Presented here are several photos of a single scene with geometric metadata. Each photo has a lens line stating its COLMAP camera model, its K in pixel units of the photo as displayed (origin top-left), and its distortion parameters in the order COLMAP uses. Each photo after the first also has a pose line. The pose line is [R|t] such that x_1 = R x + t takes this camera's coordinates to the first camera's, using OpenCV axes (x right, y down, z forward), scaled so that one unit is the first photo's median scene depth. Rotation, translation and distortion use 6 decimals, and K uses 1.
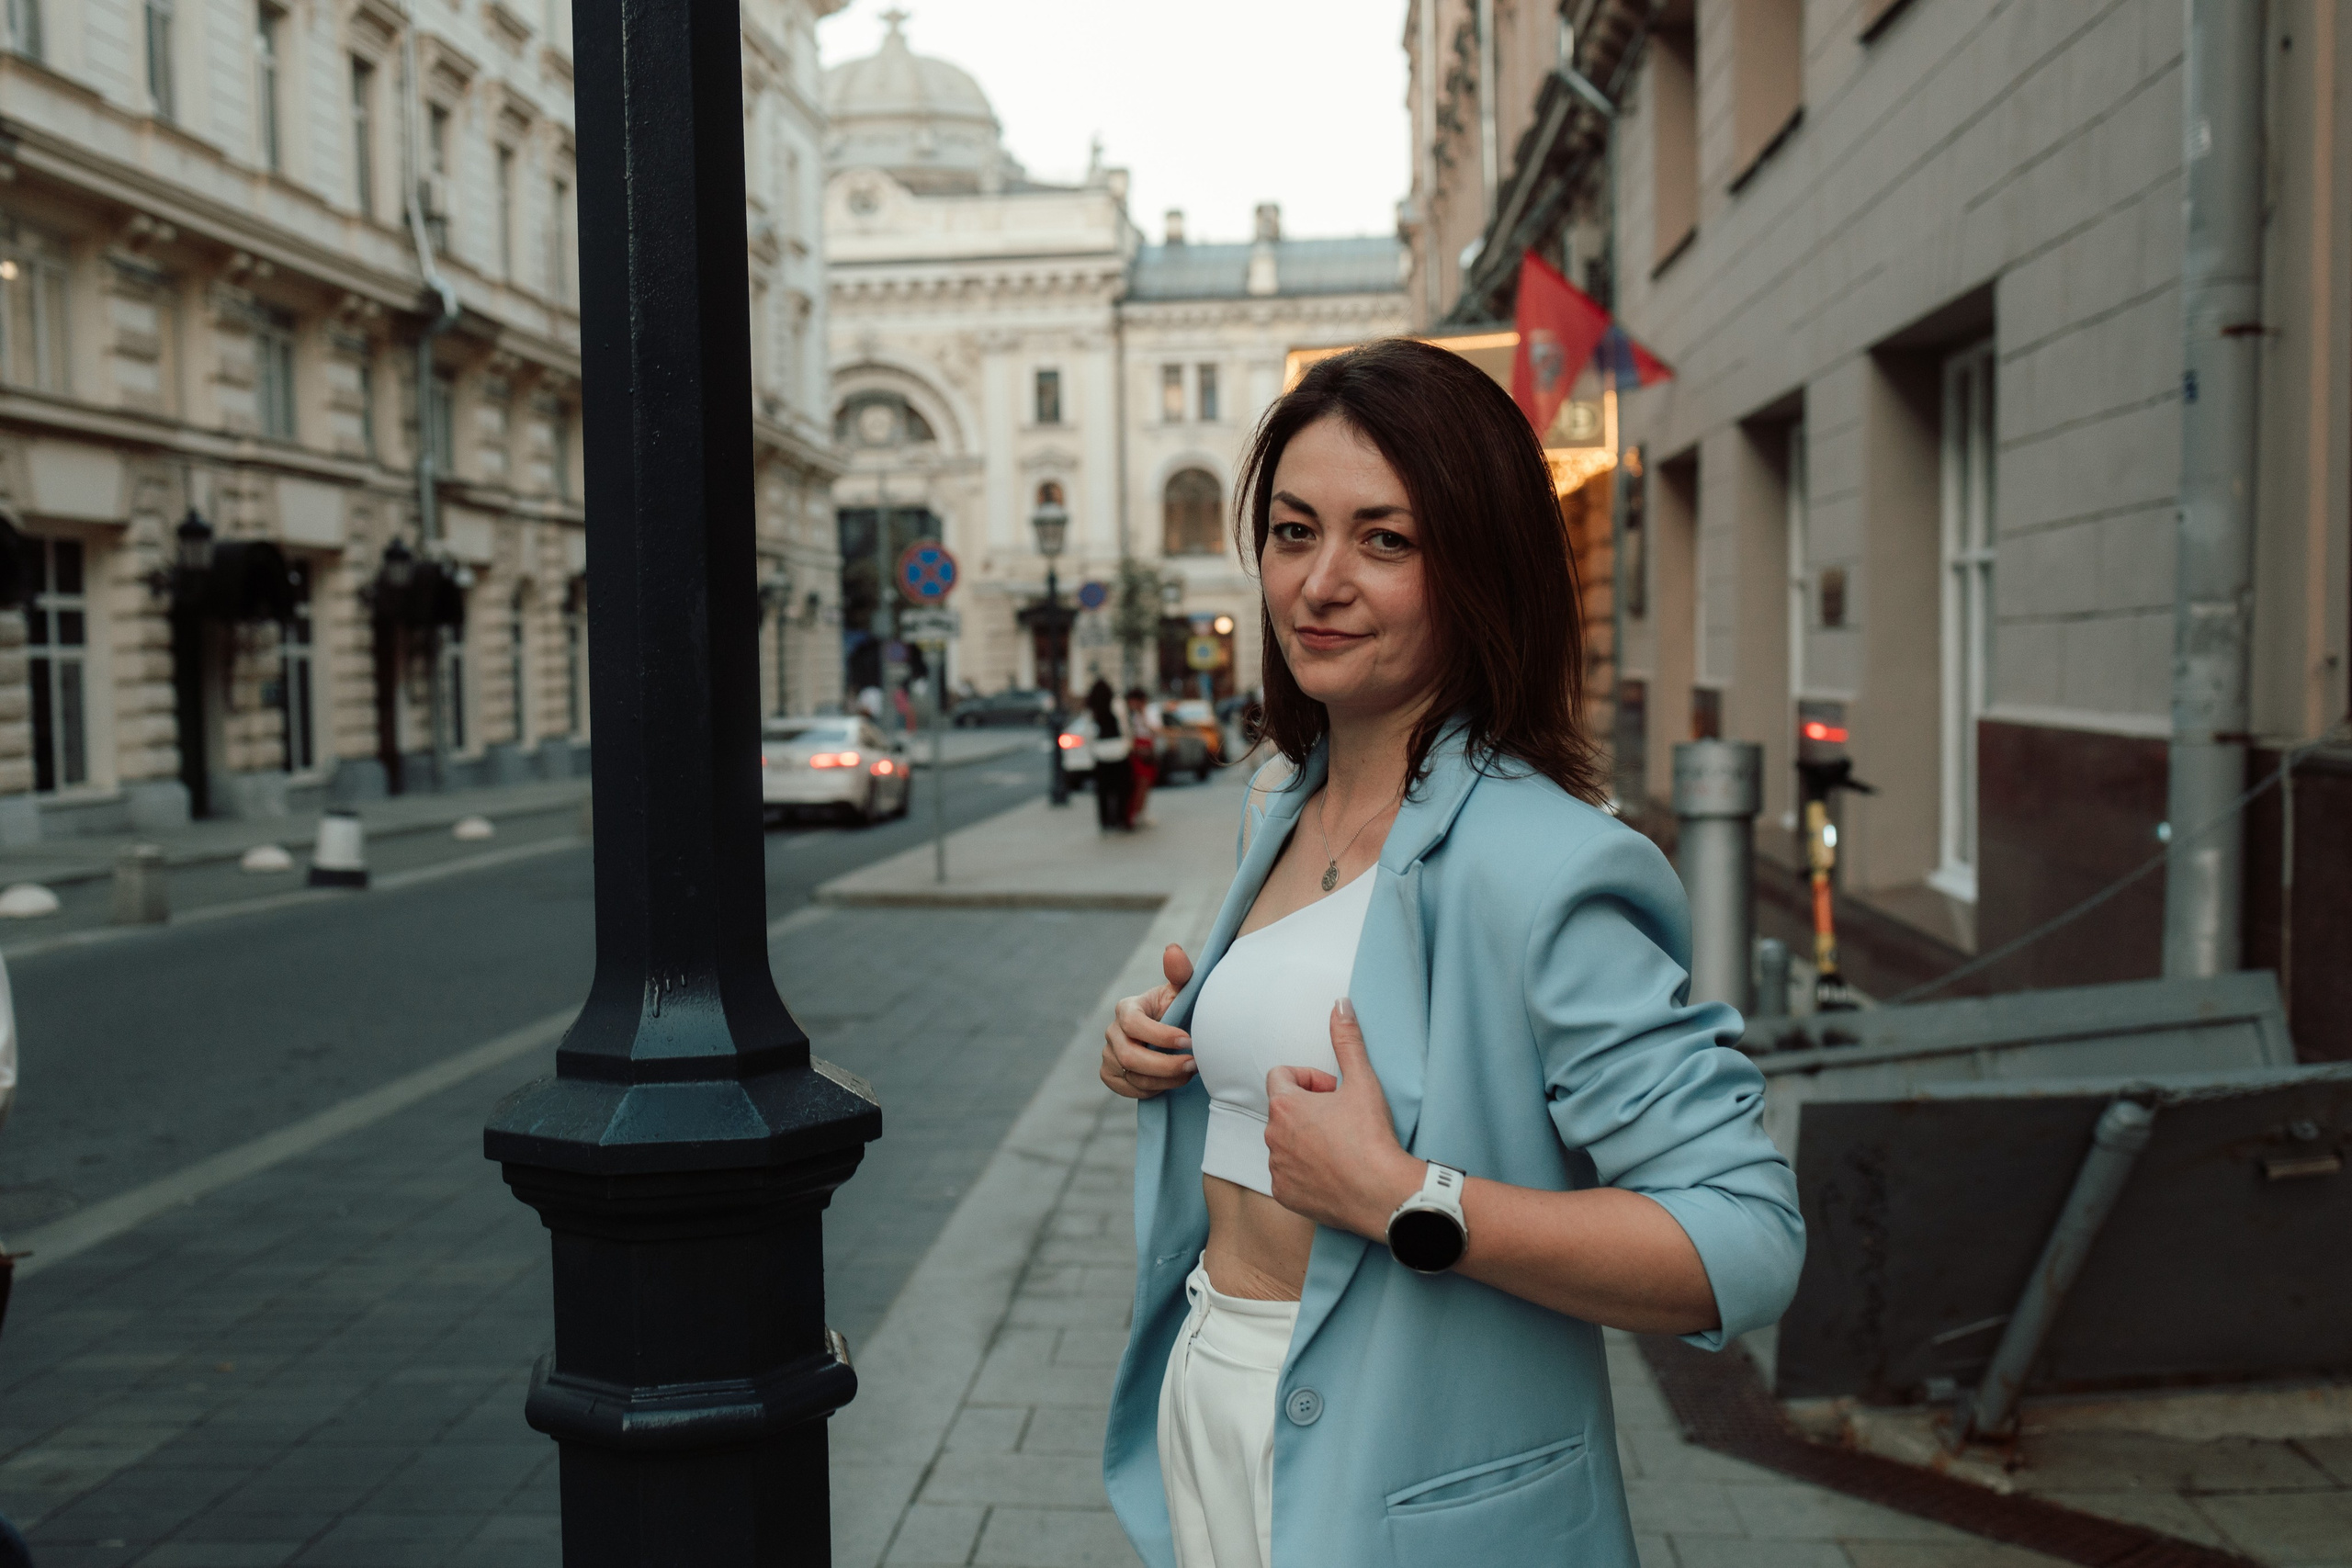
lens RADIAL K [[2342.6, 0, 1180.0], [0, 2342.6, 829.3], [0, 0, 1]] dist [0.029744, -0.008663]
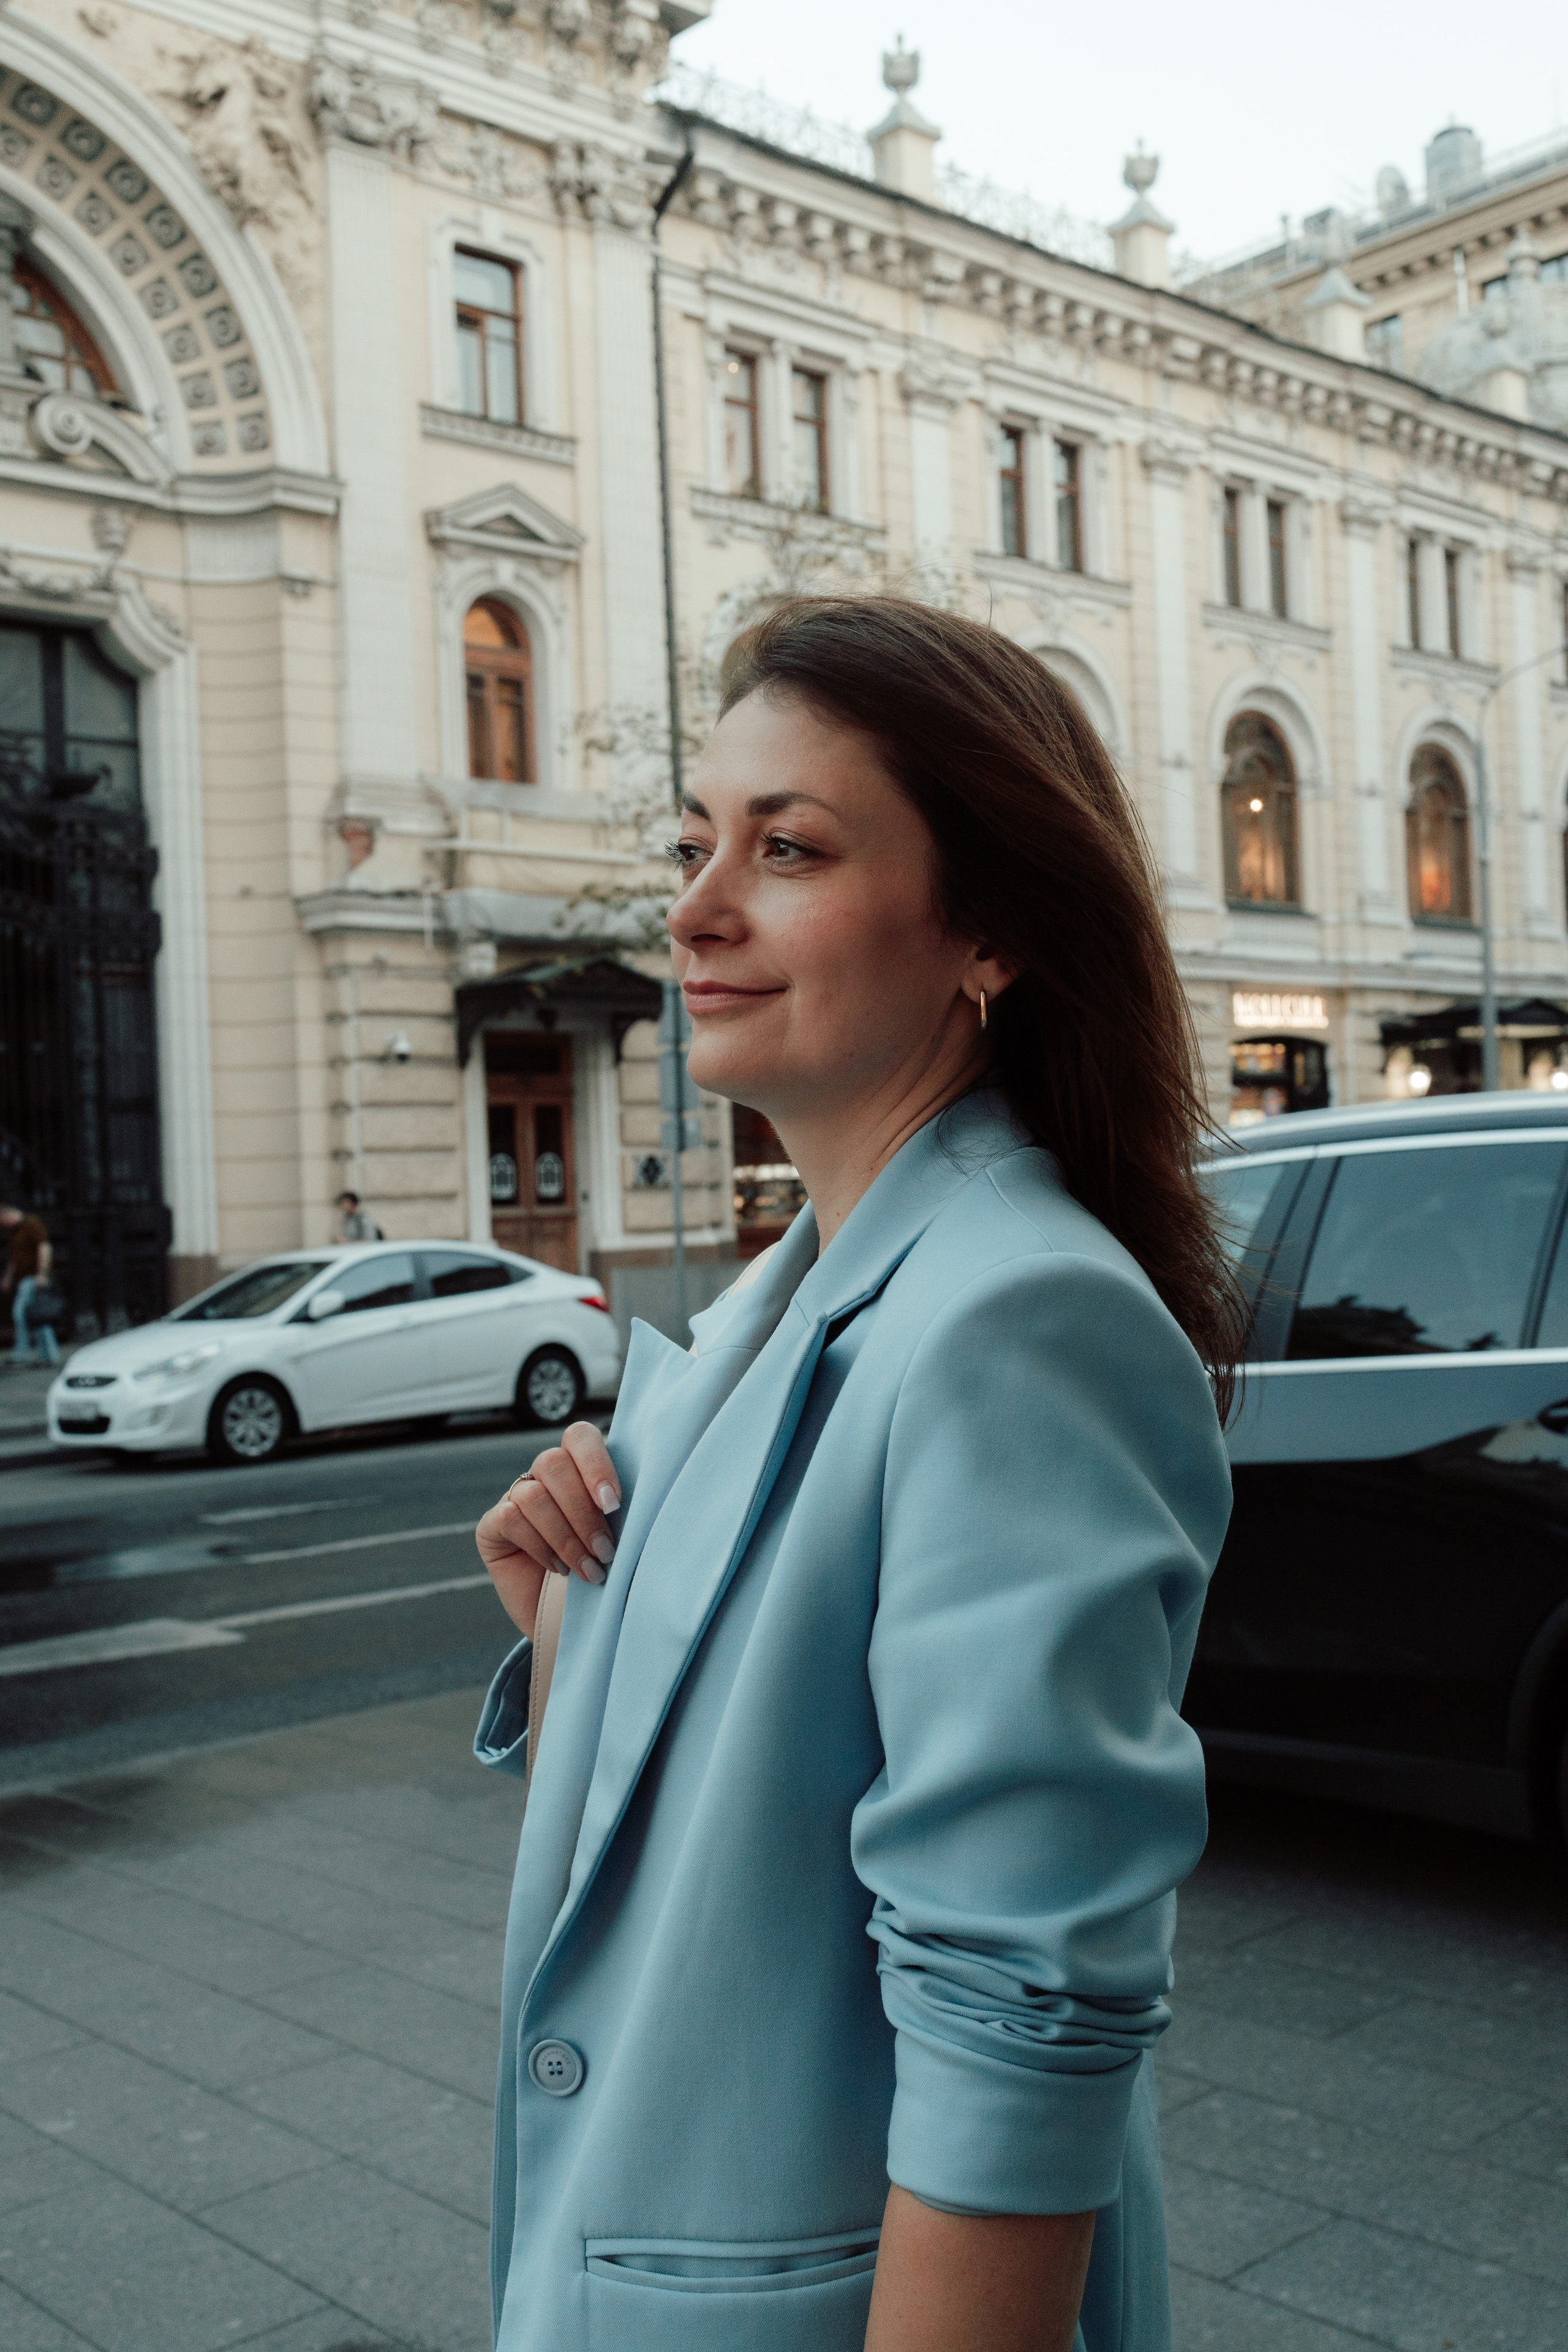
lens RADIAL K [[2376.3, 0, 775.7], [0, 2376.3, 1136.8], [0, 0, 1]] dist [0.042044, 0.008086]
pose [[0.663107, 0.007892, 0.748483, -0.546818], [0.080513, 0.993391, -0.081804, -0.089673], [-0.744182, 0.114508, 0.658090, 1.520421]]
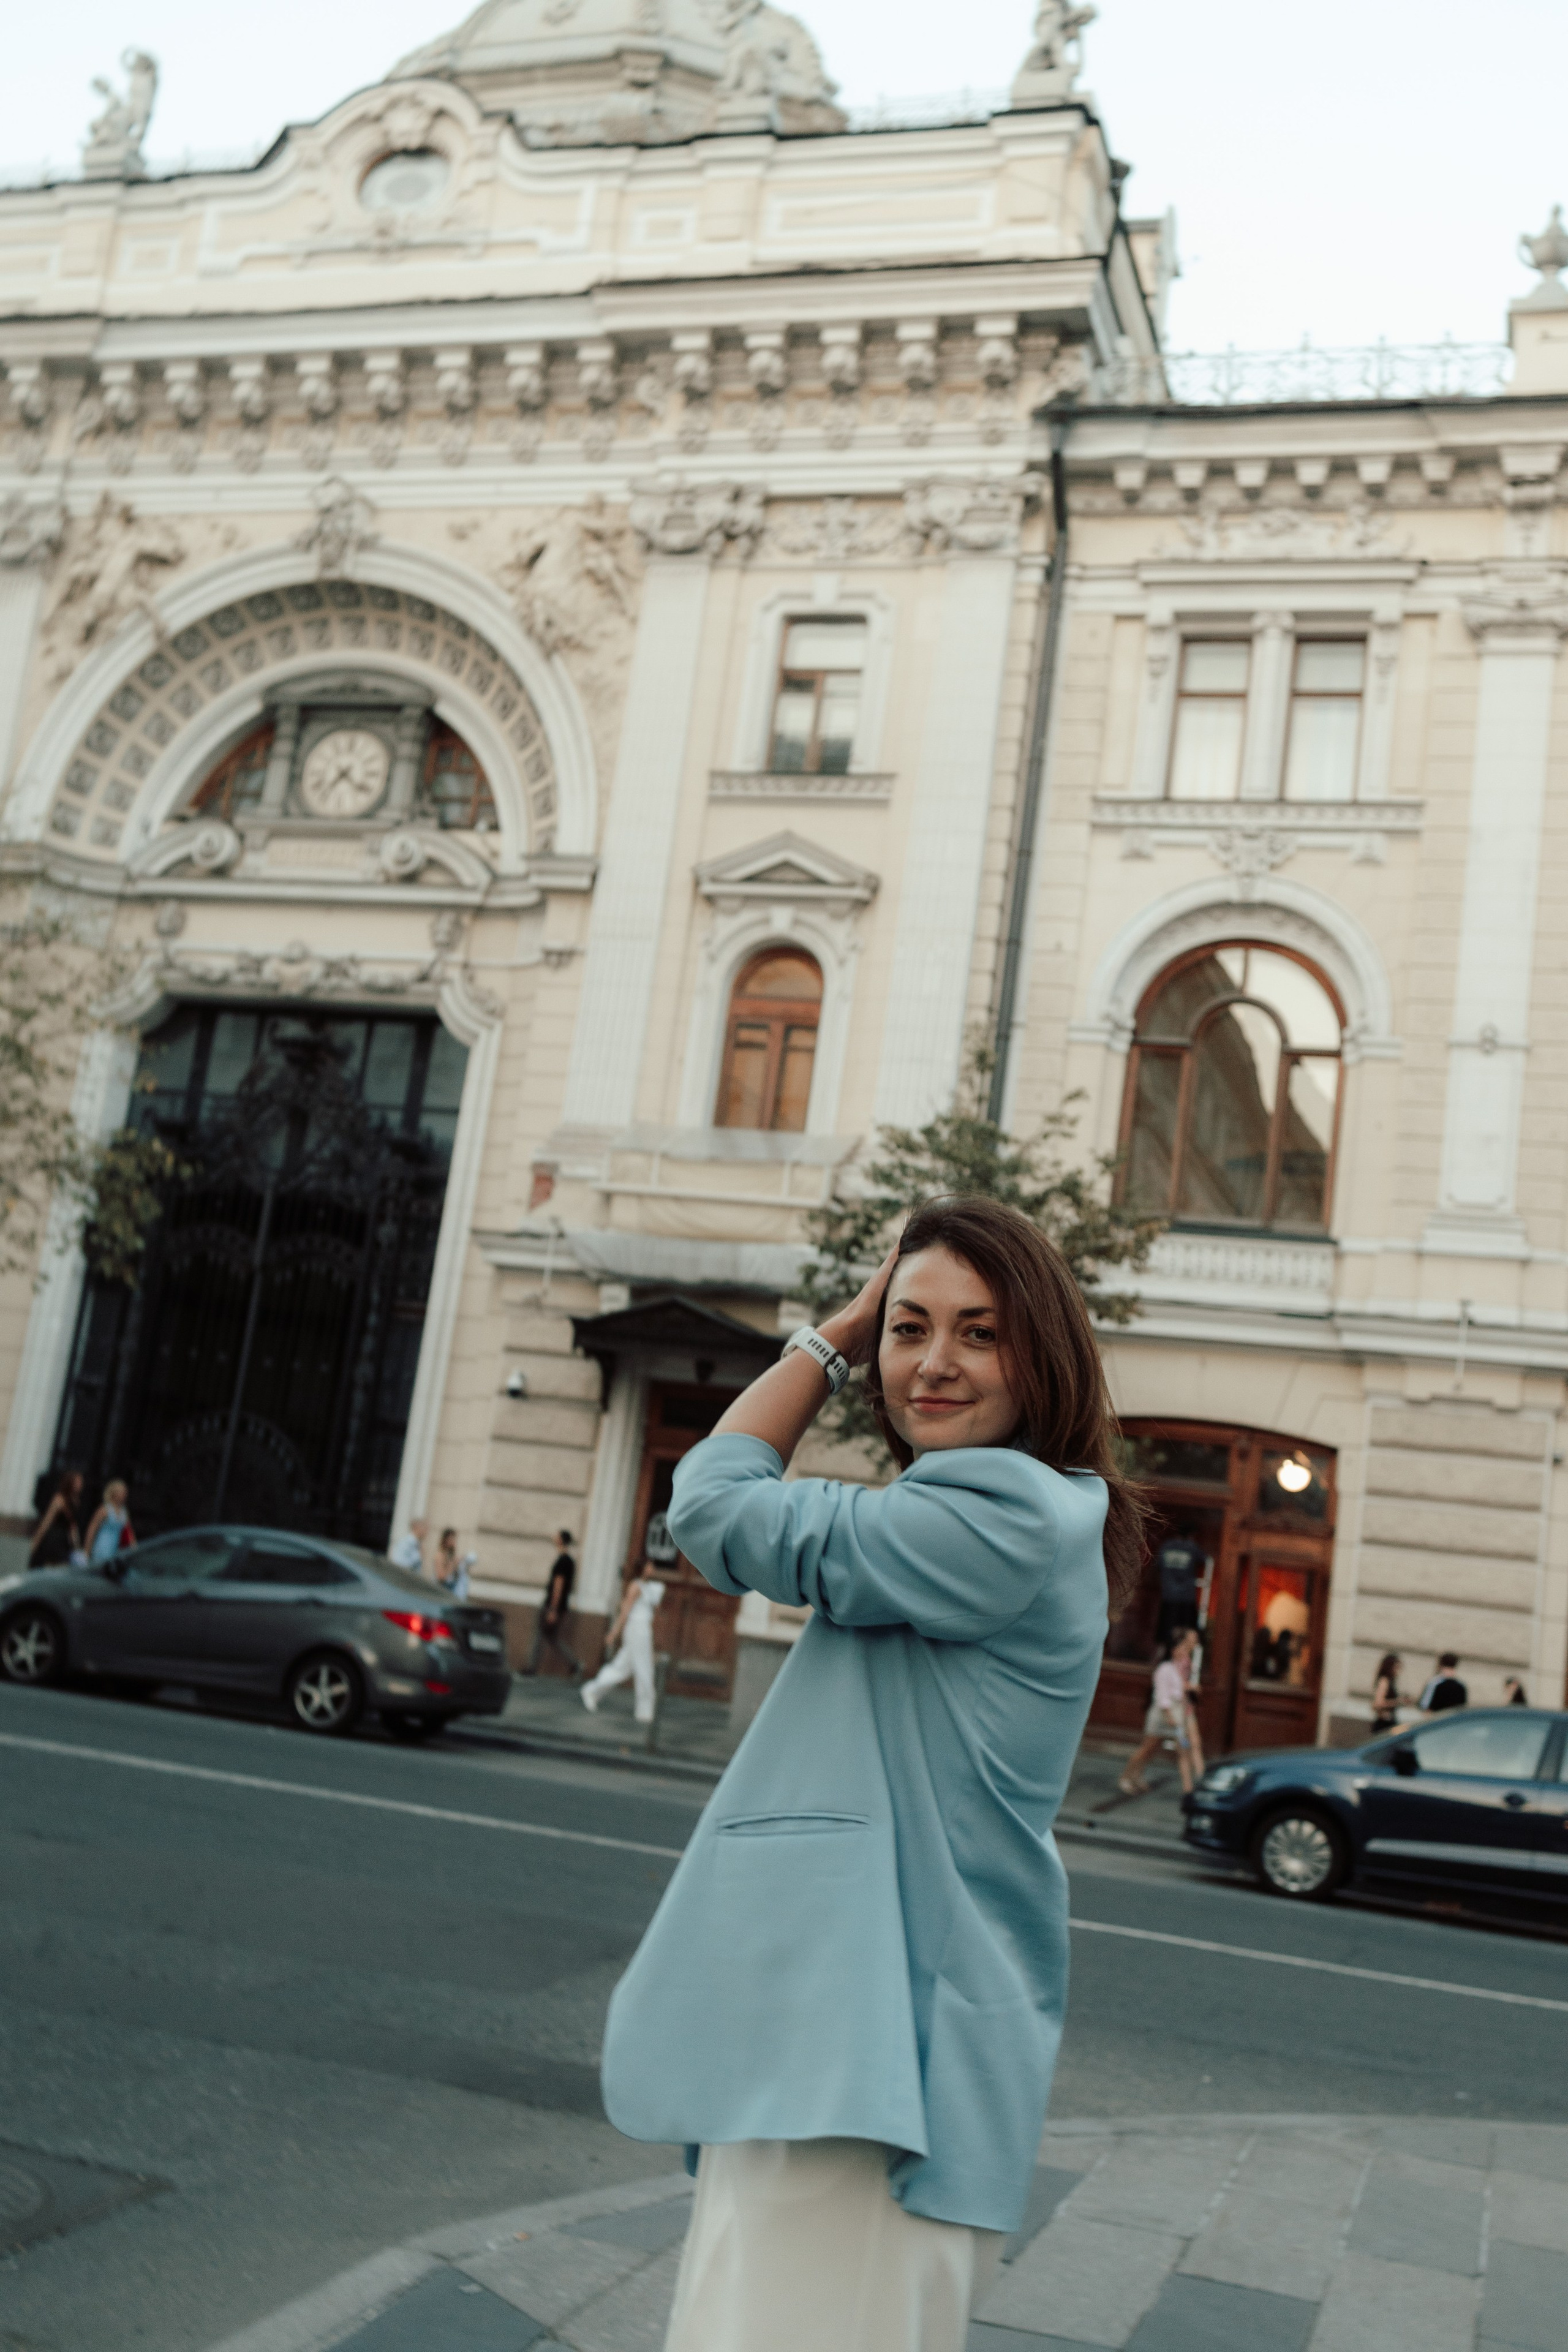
lens RADIAL K [[2342.8, 0, 778.3], [0, 2342.8, 1171.2], [0, 0, 1]] dist [0.029744, -0.008663]
pose [[0.968521, 0.107123, -0.224703, 0.036087], [-0.161728, 0.956990, -0.240860, -0.086816], [0.189237, 0.269619, 0.944190, 1.413294]]
